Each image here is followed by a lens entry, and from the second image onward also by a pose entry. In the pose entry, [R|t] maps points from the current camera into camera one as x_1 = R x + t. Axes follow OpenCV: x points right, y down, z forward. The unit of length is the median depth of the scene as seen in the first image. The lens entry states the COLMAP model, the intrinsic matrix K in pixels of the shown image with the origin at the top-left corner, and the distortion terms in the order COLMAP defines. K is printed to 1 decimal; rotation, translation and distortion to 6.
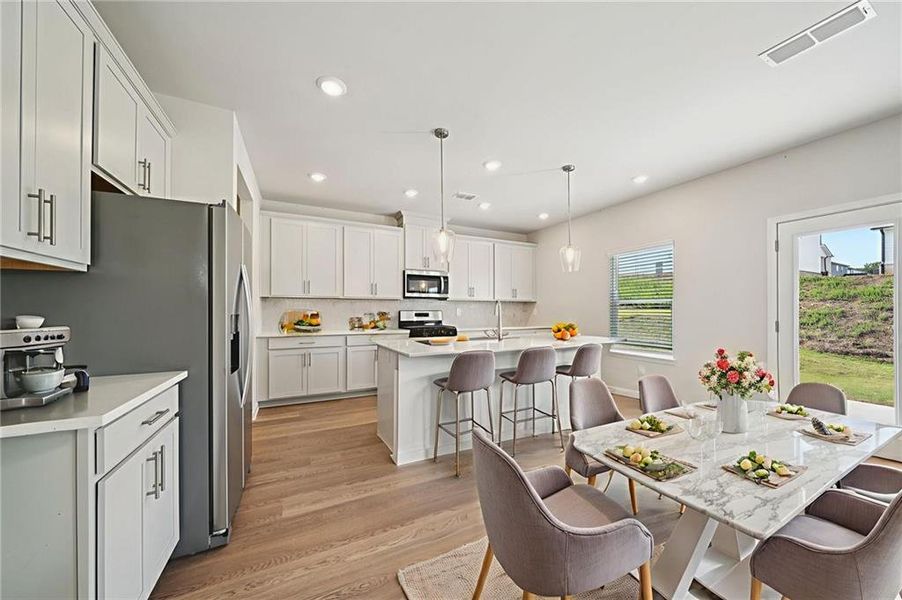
lens RADIAL K [[311.1, 0, 447.2], [0, 311.1, 305.8], [0, 0, 1]] dist [-0.005029, -0.000075]
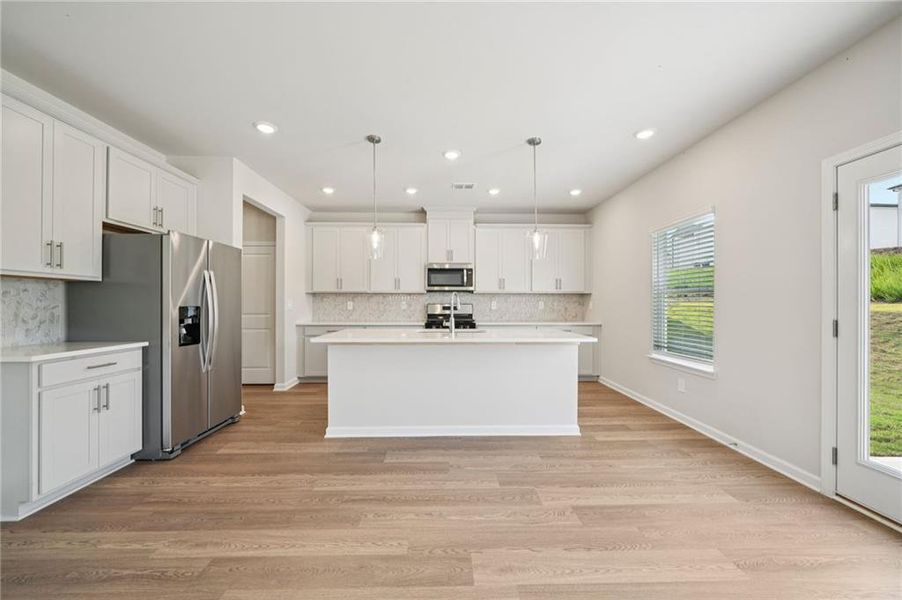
lens RADIAL K [[331.1, 0, 447.7], [0, 331.1, 299.4], [0, 0, 1]] dist [-0.003387, -0.000244]
pose [[0.910796, -0.005874, -0.412814, 0.379673], [0.006174, 0.999981, -0.000607, 0.001698], [0.412810, -0.001996, 0.910815, 0.032368]]
